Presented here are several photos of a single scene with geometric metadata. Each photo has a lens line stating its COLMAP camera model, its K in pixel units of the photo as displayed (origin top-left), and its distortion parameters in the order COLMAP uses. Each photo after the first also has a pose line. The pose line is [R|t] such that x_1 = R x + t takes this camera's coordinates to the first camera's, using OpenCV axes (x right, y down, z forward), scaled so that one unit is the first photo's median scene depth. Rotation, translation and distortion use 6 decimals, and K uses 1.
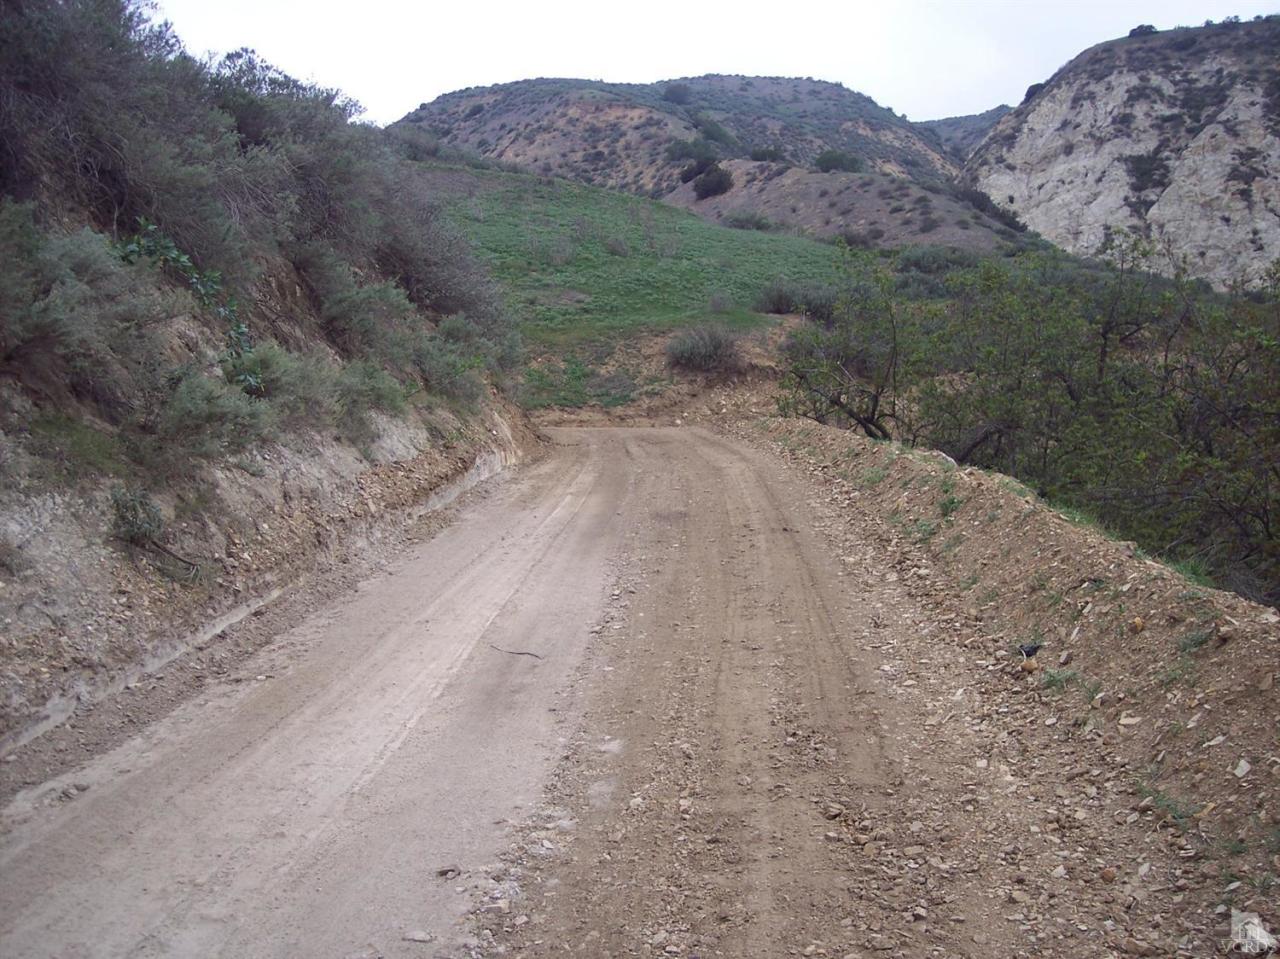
lens RADIAL K [[1454.5, 0, 647.9], [0, 1454.5, 477.2], [0, 0, 1]] dist [-0.162123, 0.260298]
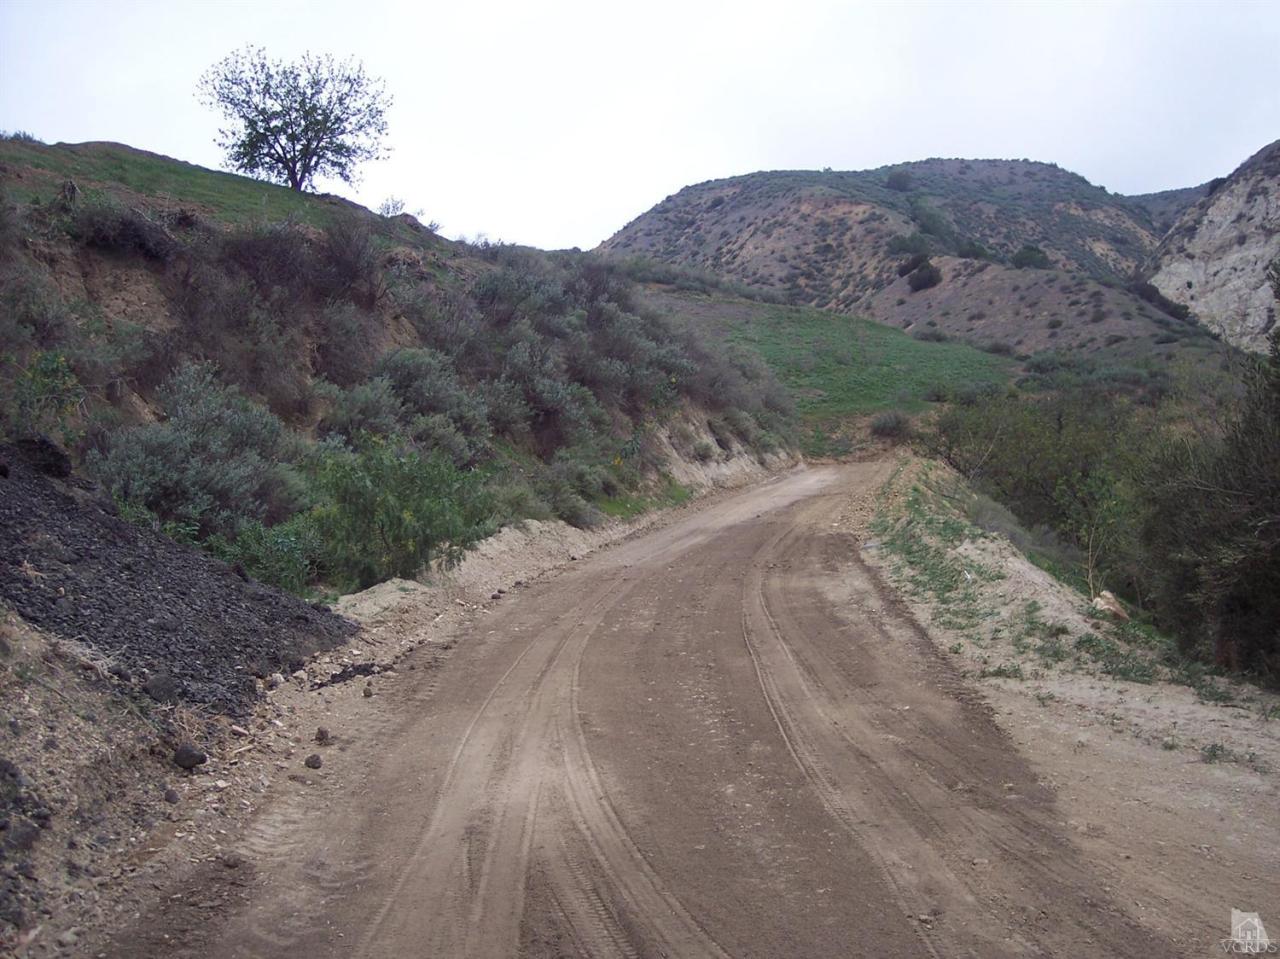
lens RADIAL K [[1454.5, 0, 647.9], [0, 1454.5, 477.2], [0, 0, 1]] dist [-0.162123, 0.260298]
pose [[0.987836, 0.003036, -0.155469, 0.004144], [-0.009960, 0.998992, -0.043780, 0.011704], [0.155180, 0.044796, 0.986870, -0.161634]]
